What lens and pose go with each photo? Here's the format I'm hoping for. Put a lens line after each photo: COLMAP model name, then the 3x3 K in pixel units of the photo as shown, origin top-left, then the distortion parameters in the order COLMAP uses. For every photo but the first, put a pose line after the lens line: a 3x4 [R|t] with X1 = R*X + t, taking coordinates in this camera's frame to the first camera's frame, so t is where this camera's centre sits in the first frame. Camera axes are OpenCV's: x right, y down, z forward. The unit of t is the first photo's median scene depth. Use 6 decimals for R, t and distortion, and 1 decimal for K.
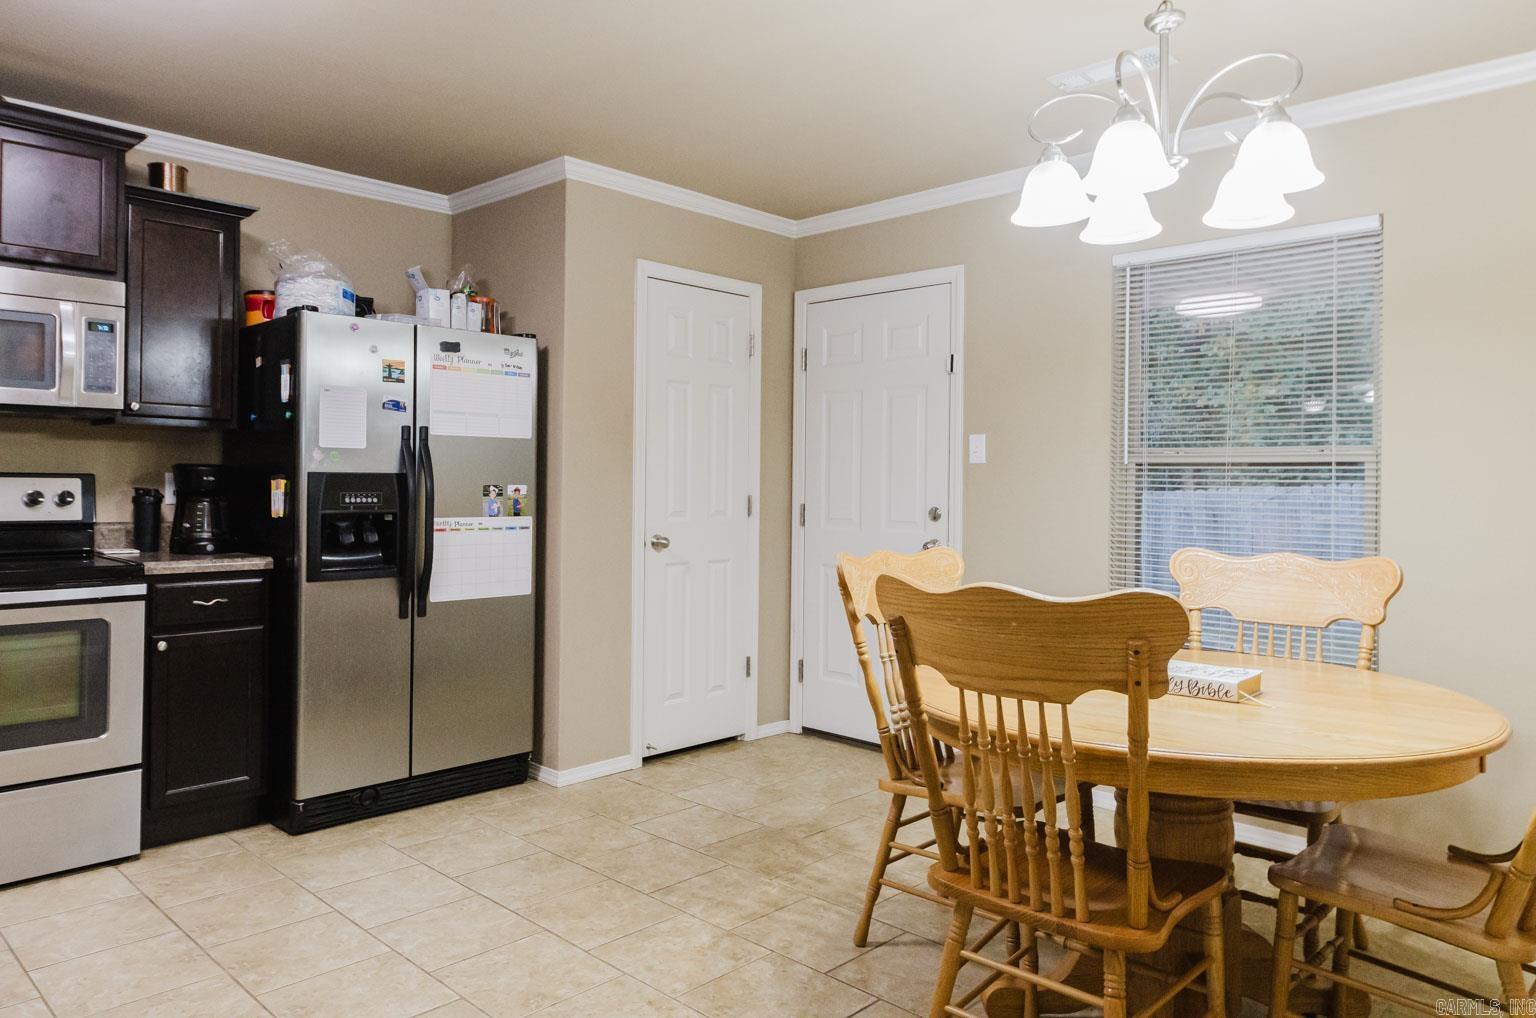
lens RADIAL K [[1025.7, 0, 768.9], [0, 1025.7, 480.4], [0, 0, 1]] dist [0.012631, -0.016559]
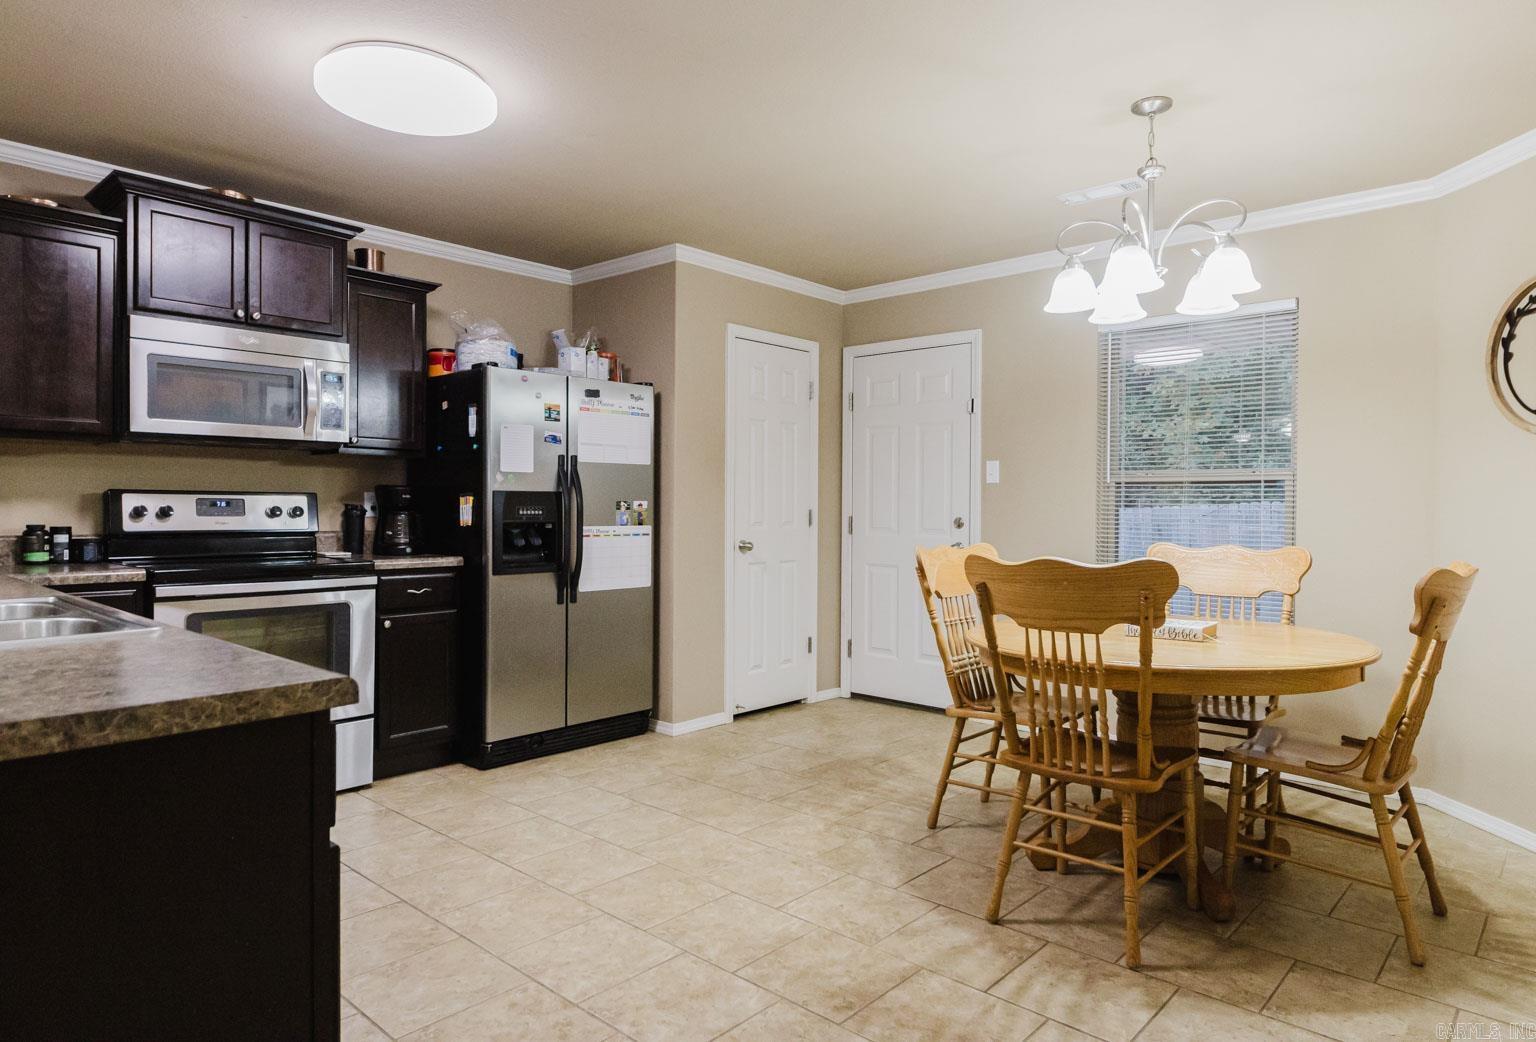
lens RADIAL K [[915.7, 0, 809.0], [0, 915.7, 513.8], [0, 0, 1]] dist [0.003336, -0.000858]
pose [[0.998724, -0.004978, 0.050248, -0.101051], [0.004389, 0.999920, 0.011835, 0.008622], [-0.050302, -0.011600, 0.998667, -0.164568]]
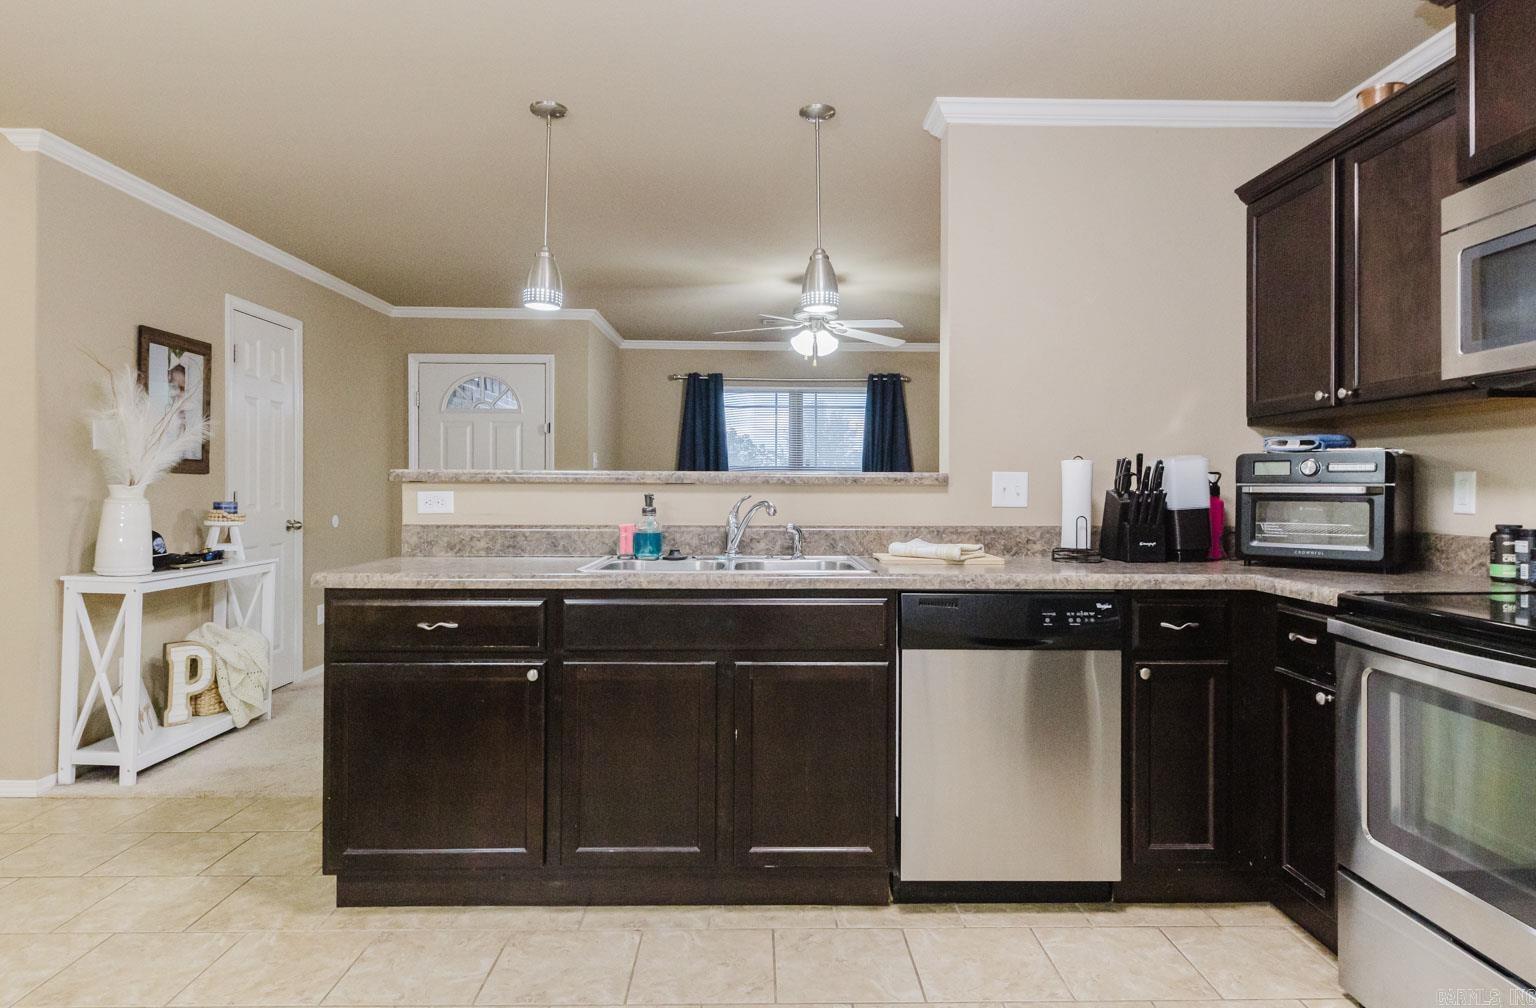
lens RADIAL K [[890.7, 0, 769.6], [0, 890.7, 488.3], [0, 0, 1]] dist [0.003773, 0.000633]
pose [[-0.706288, -0.011372, -0.707833, -0.023761], [-0.006790, 0.999934, -0.009290, 0.011140], [0.707892, -0.001755, -0.706319, 0.868898]]
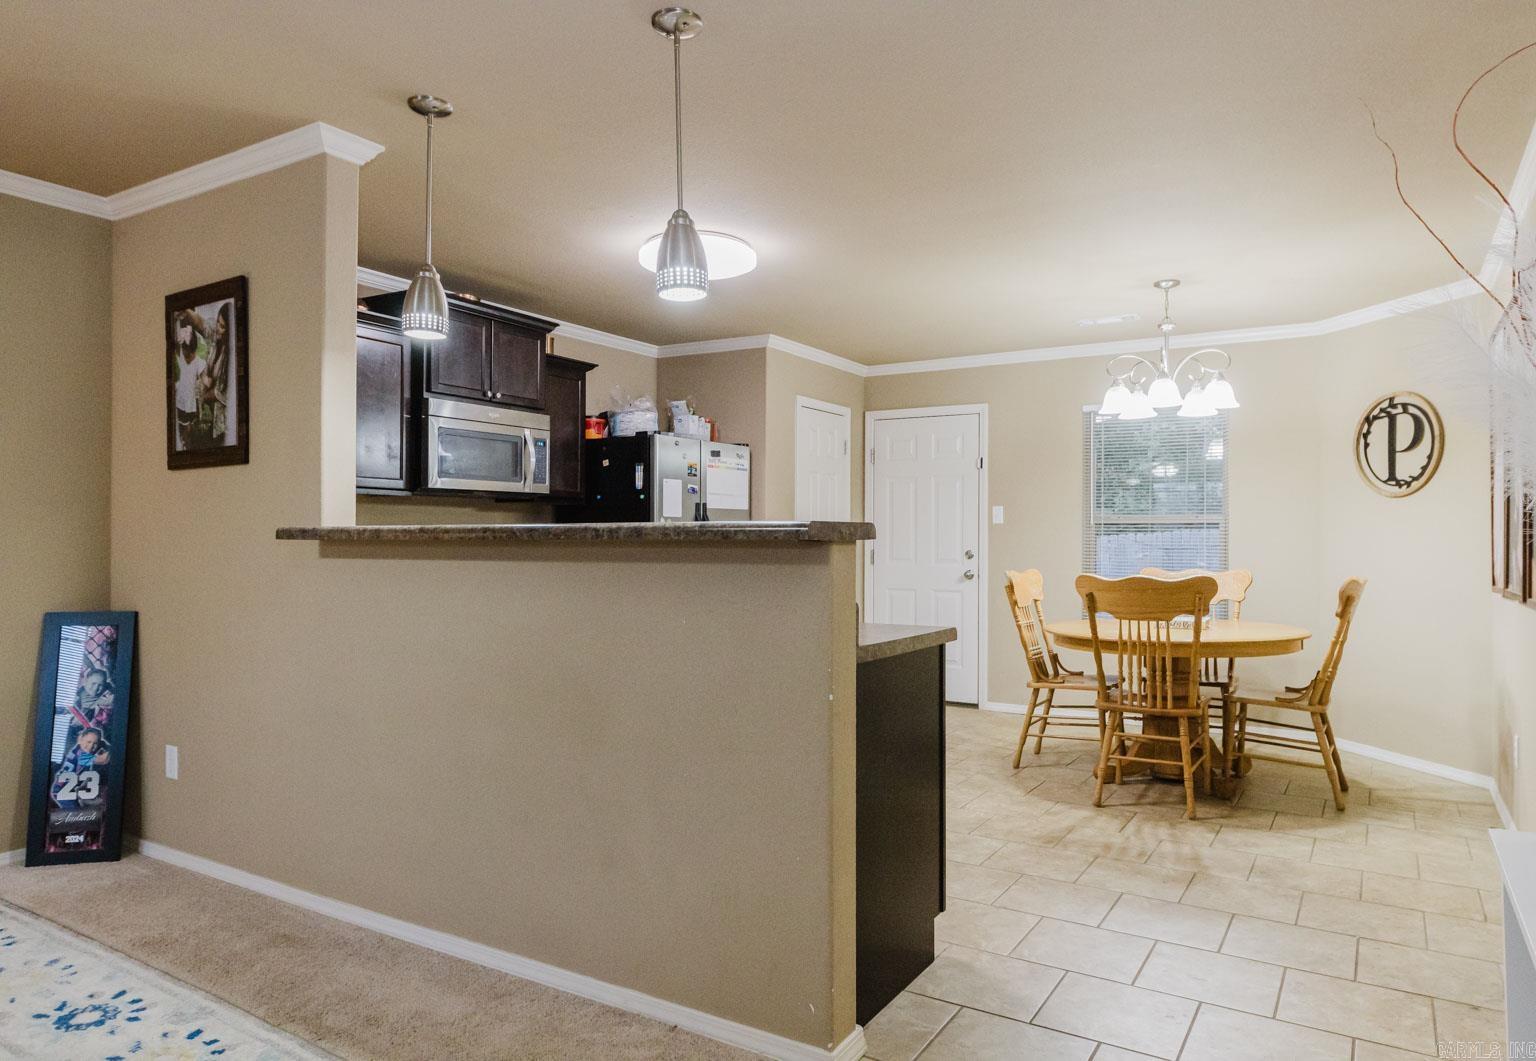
lens RADIAL K [[972.0, 0, 809.7], [0, 972.0, 532.7], [0, 0, 1]] dist [0.004613, -0.003314]
pose [[0.973036, -0.006086, 0.230572, -0.536207], [0.006296, 0.999980, -0.000178, -0.004118], [-0.230566, 0.001625, 0.973055, -0.542709]]
